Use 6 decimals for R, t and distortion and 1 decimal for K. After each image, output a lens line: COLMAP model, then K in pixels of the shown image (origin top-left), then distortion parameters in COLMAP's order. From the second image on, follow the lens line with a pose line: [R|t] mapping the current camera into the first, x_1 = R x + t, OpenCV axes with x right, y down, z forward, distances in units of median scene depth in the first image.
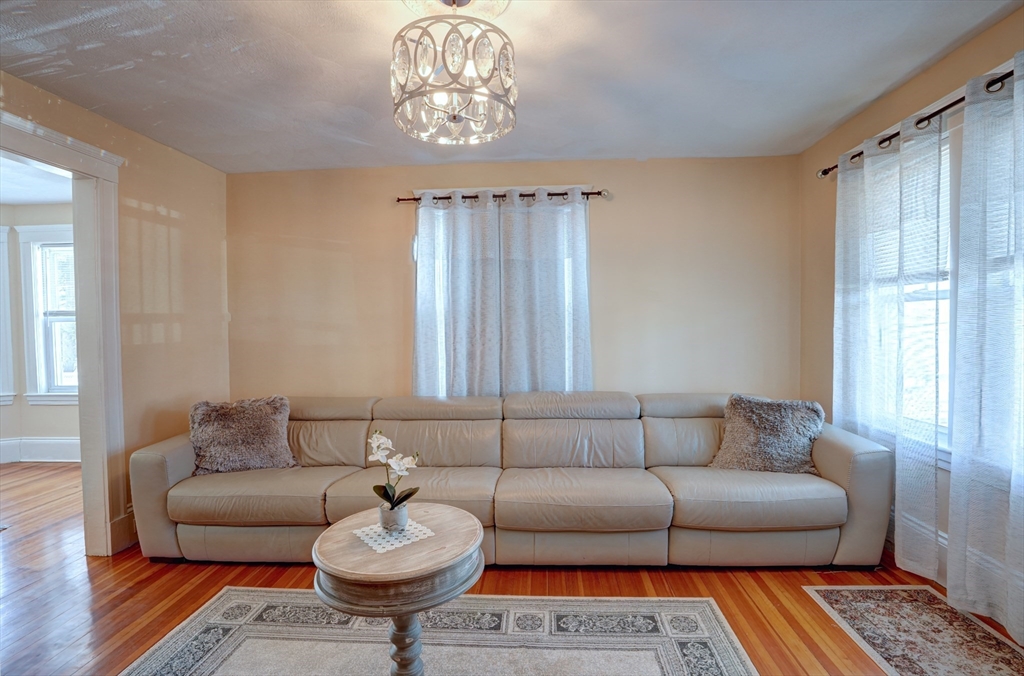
lens RADIAL K [[475.7, 0, 522.6], [0, 475.7, 337.9], [0, 0, 1]] dist [-0.067783, 0.020958]
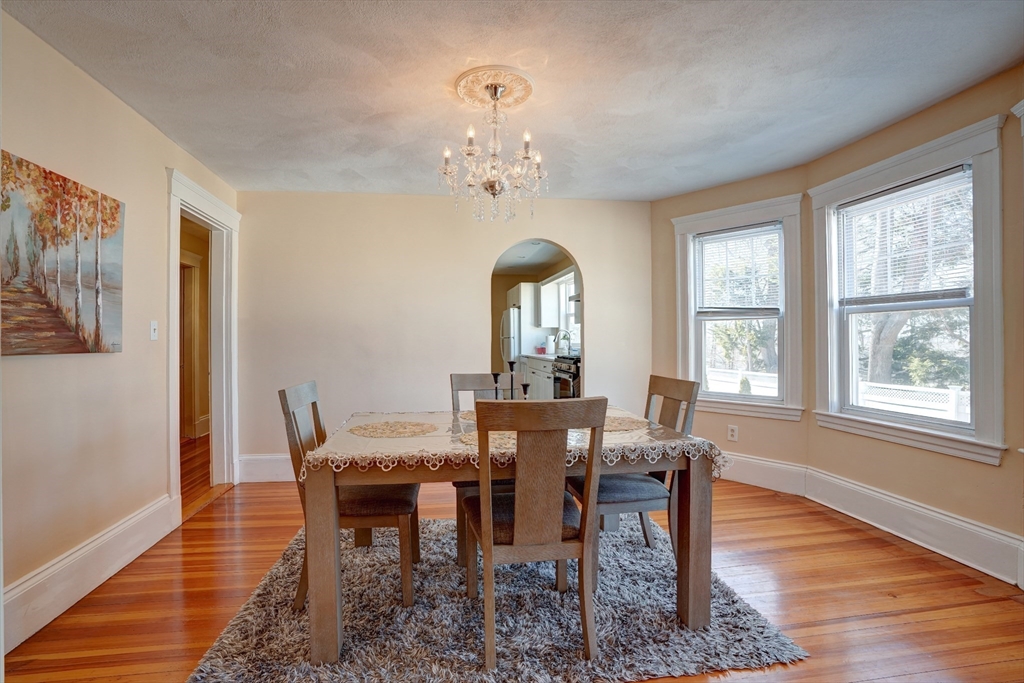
lens RADIAL K [[475.7, 0, 509.8], [0, 475.7, 343.2], [0, 0, 1]] dist [-0.067783, 0.020958]
pose [[0.181775, 0.014153, -0.983238, -0.562826], [-0.020918, 0.999726, 0.010523, 0.018325], [0.983118, 0.018655, 0.182021, 0.460866]]
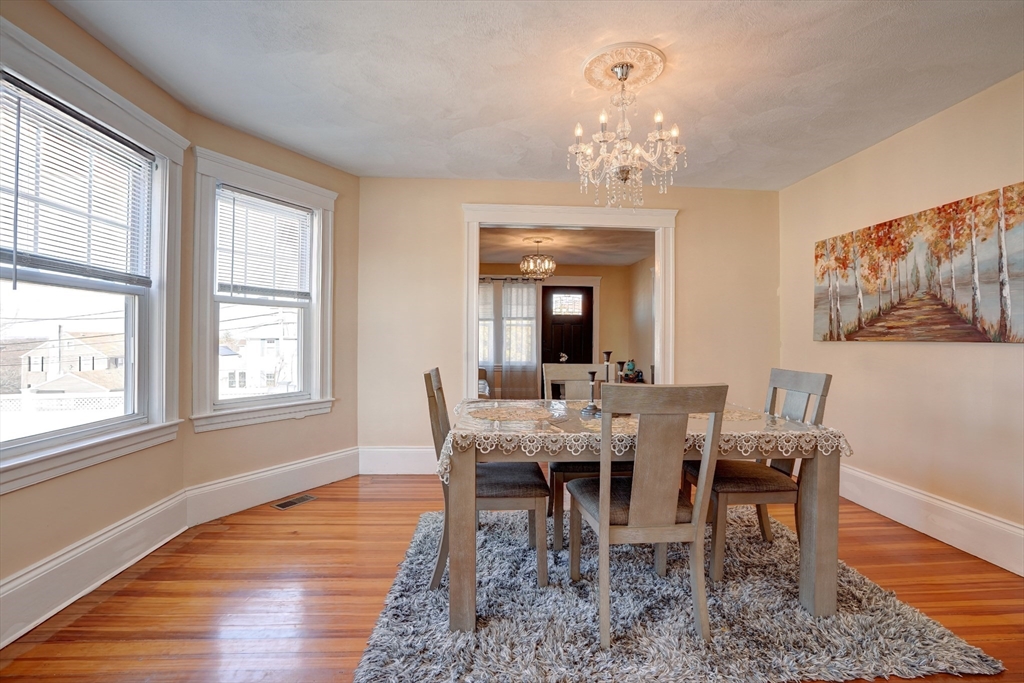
lens RADIAL K [[475.7, 0, 514.5], [0, 475.7, 340.0], [0, 0, 1]] dist [-0.067783, 0.020958]
pose [[-0.117097, 0.010021, 0.993070, -1.965003], [0.017633, 0.999812, -0.008009, 0.041271], [-0.992964, 0.016573, -0.117252, 0.818600]]
